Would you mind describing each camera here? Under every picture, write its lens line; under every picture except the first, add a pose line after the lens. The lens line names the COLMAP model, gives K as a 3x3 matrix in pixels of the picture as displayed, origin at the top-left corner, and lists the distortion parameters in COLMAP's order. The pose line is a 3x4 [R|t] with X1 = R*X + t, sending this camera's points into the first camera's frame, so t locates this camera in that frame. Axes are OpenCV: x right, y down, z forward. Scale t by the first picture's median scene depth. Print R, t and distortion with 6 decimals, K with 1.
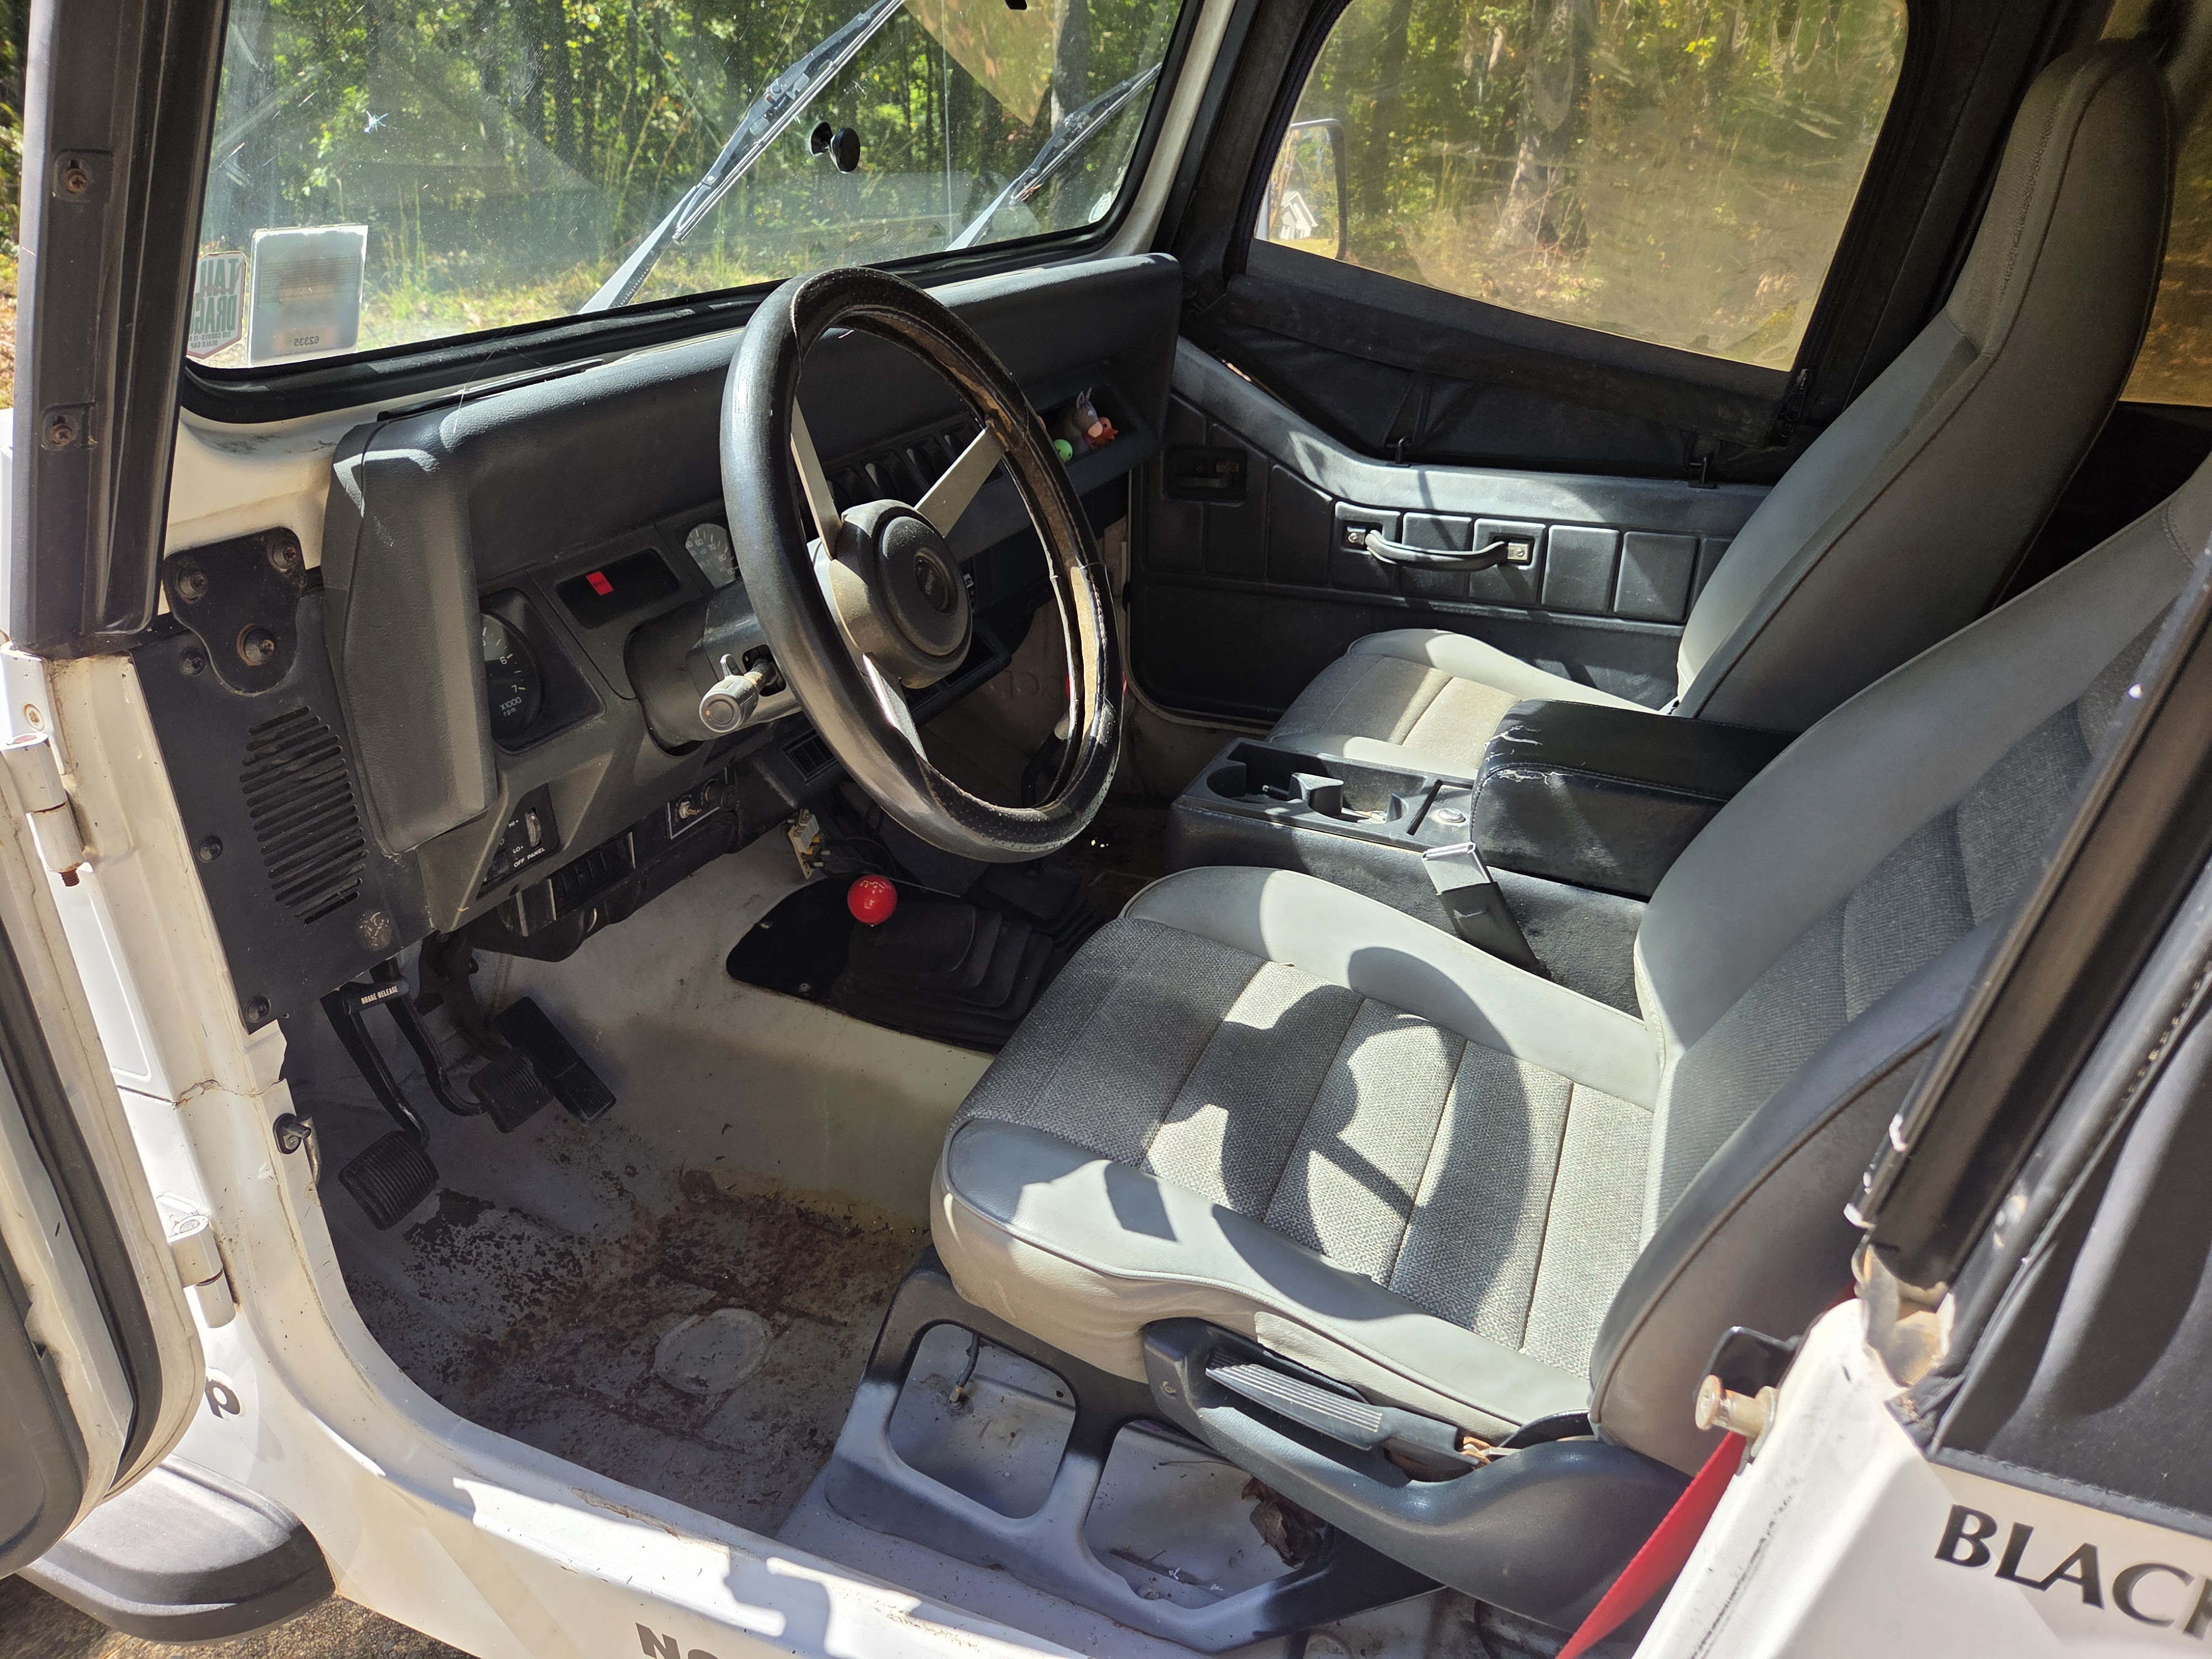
lens RADIAL K [[1509.6, 0, 1105.6], [0, 1509.6, 829.3], [0, 0, 1]] dist [-0.002797, -0.001747]
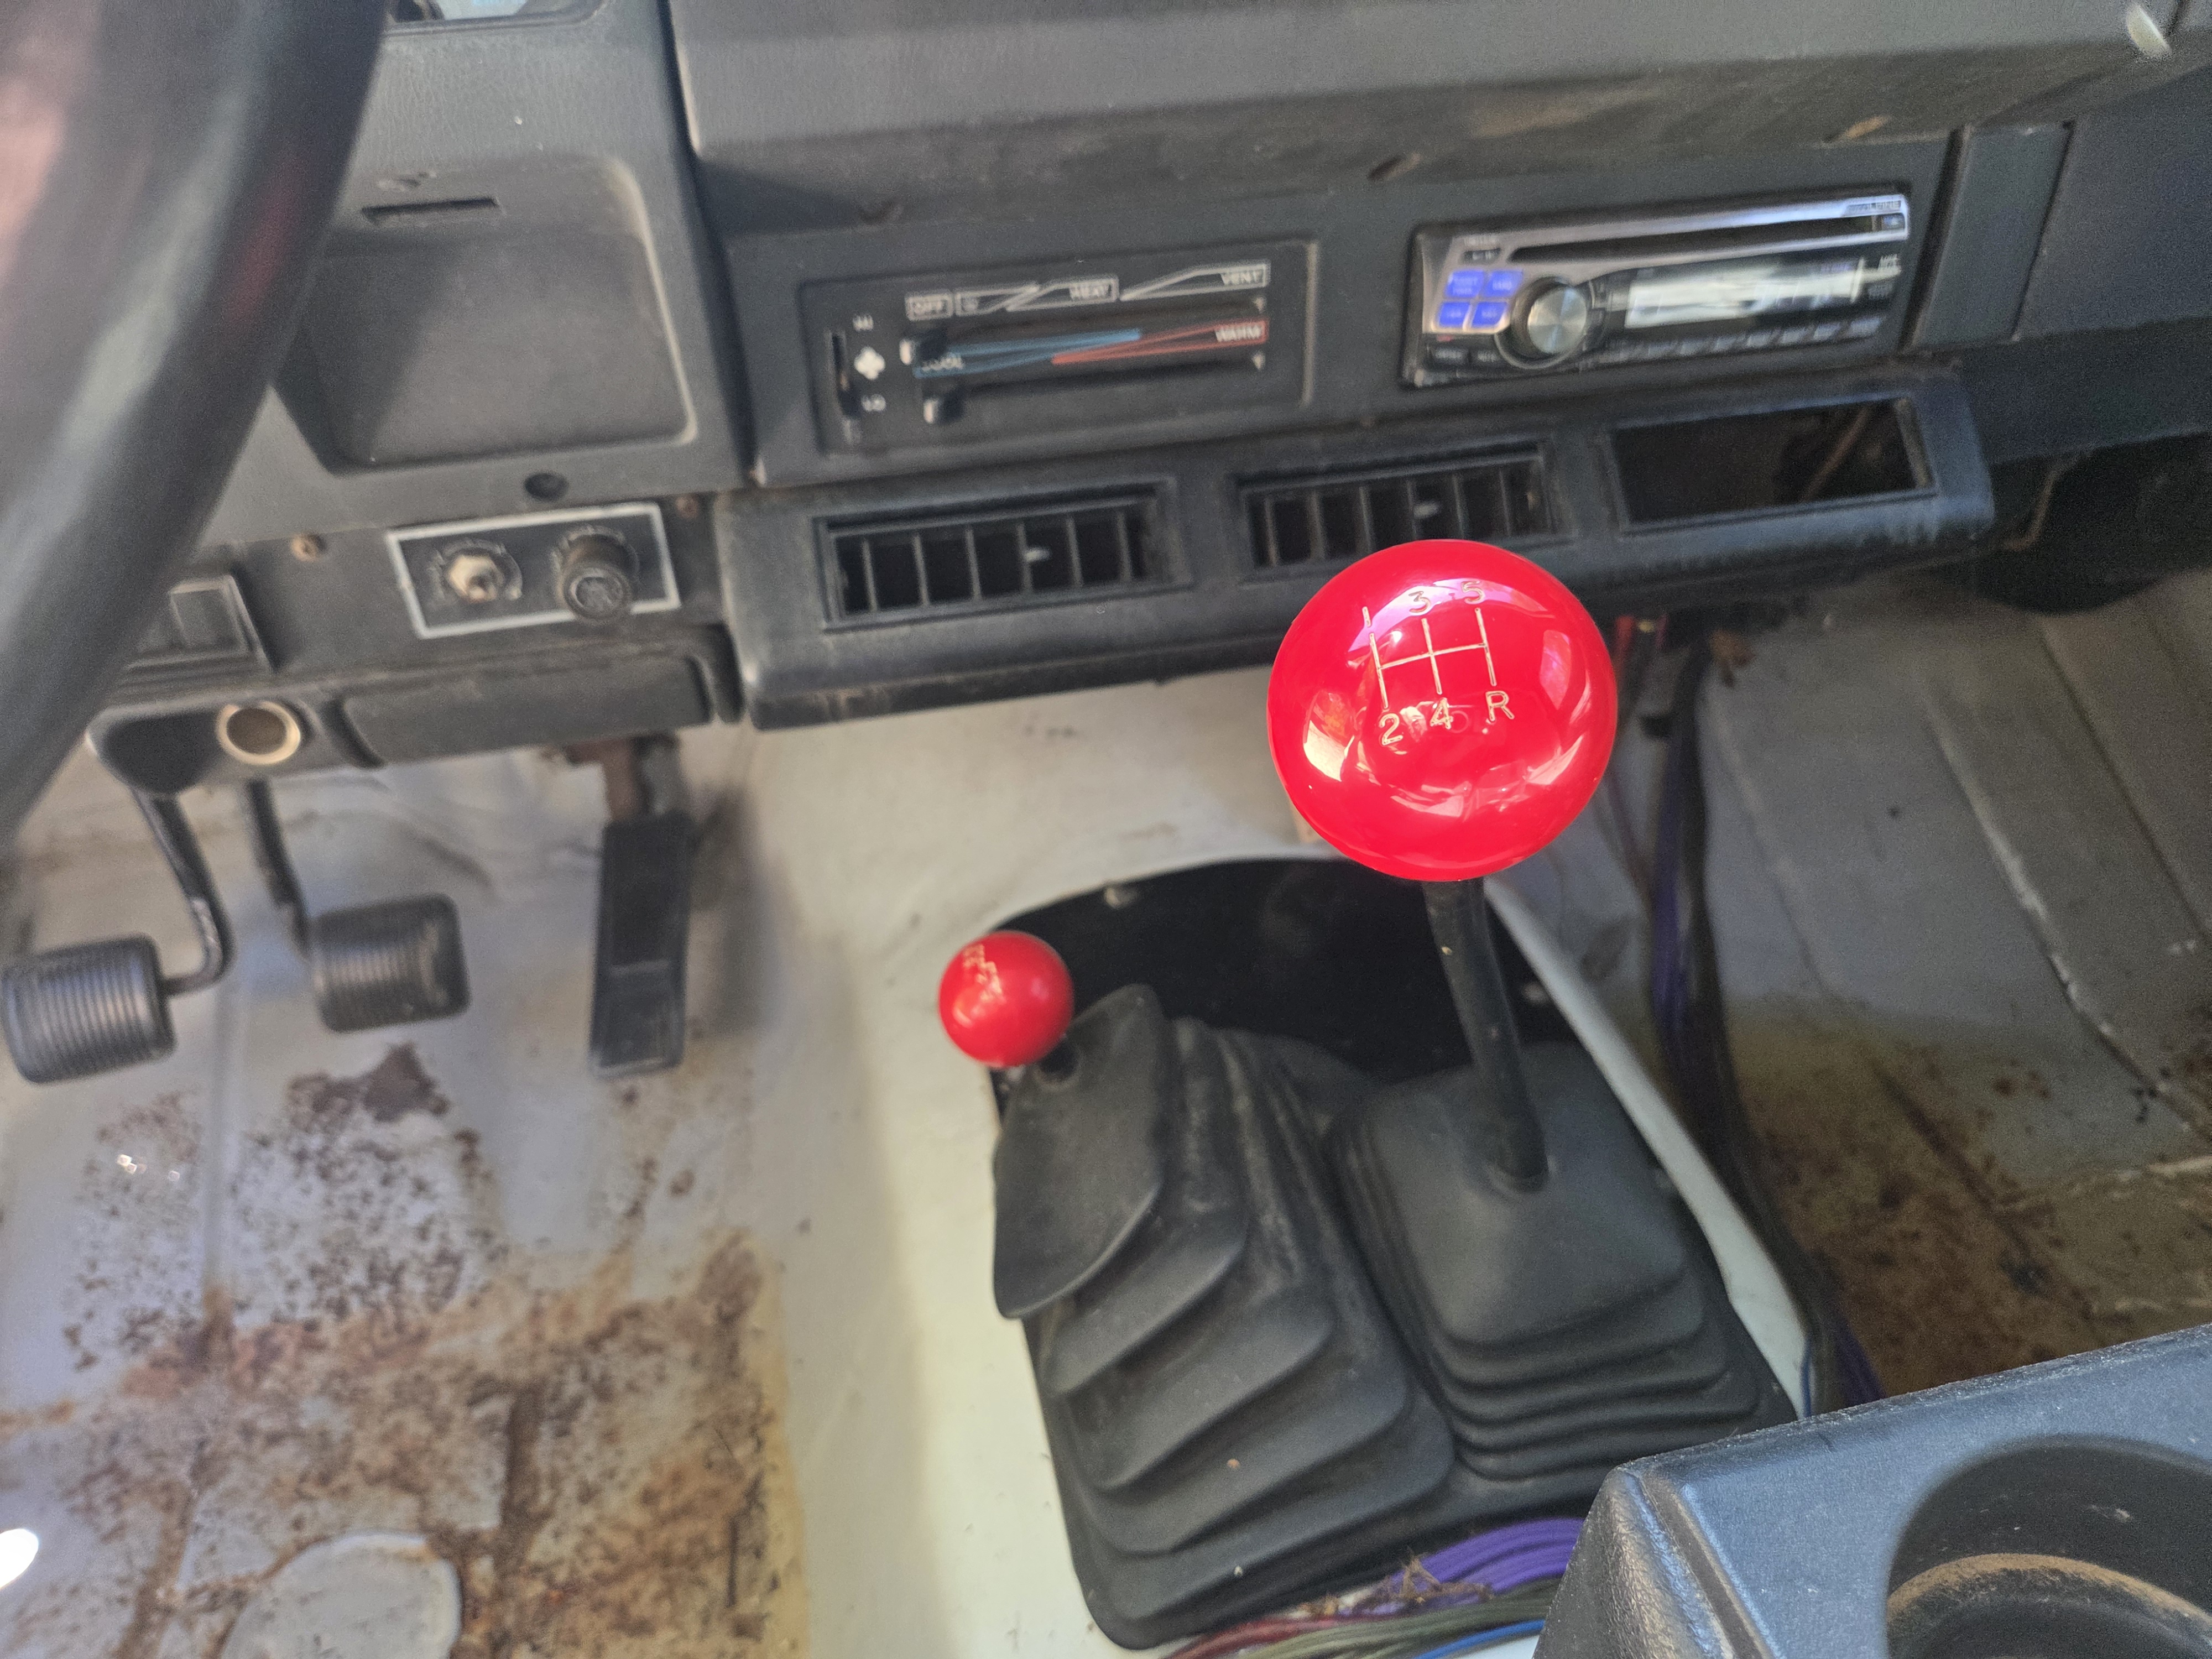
lens RADIAL K [[1509.6, 0, 1109.6], [0, 1509.6, 827.6], [0, 0, 1]] dist [-0.002797, -0.001747]
pose [[0.567112, 0.439959, -0.696290, 0.096562], [-0.309000, 0.897282, 0.315285, -0.112082], [0.763481, 0.036352, 0.644806, 0.826769]]
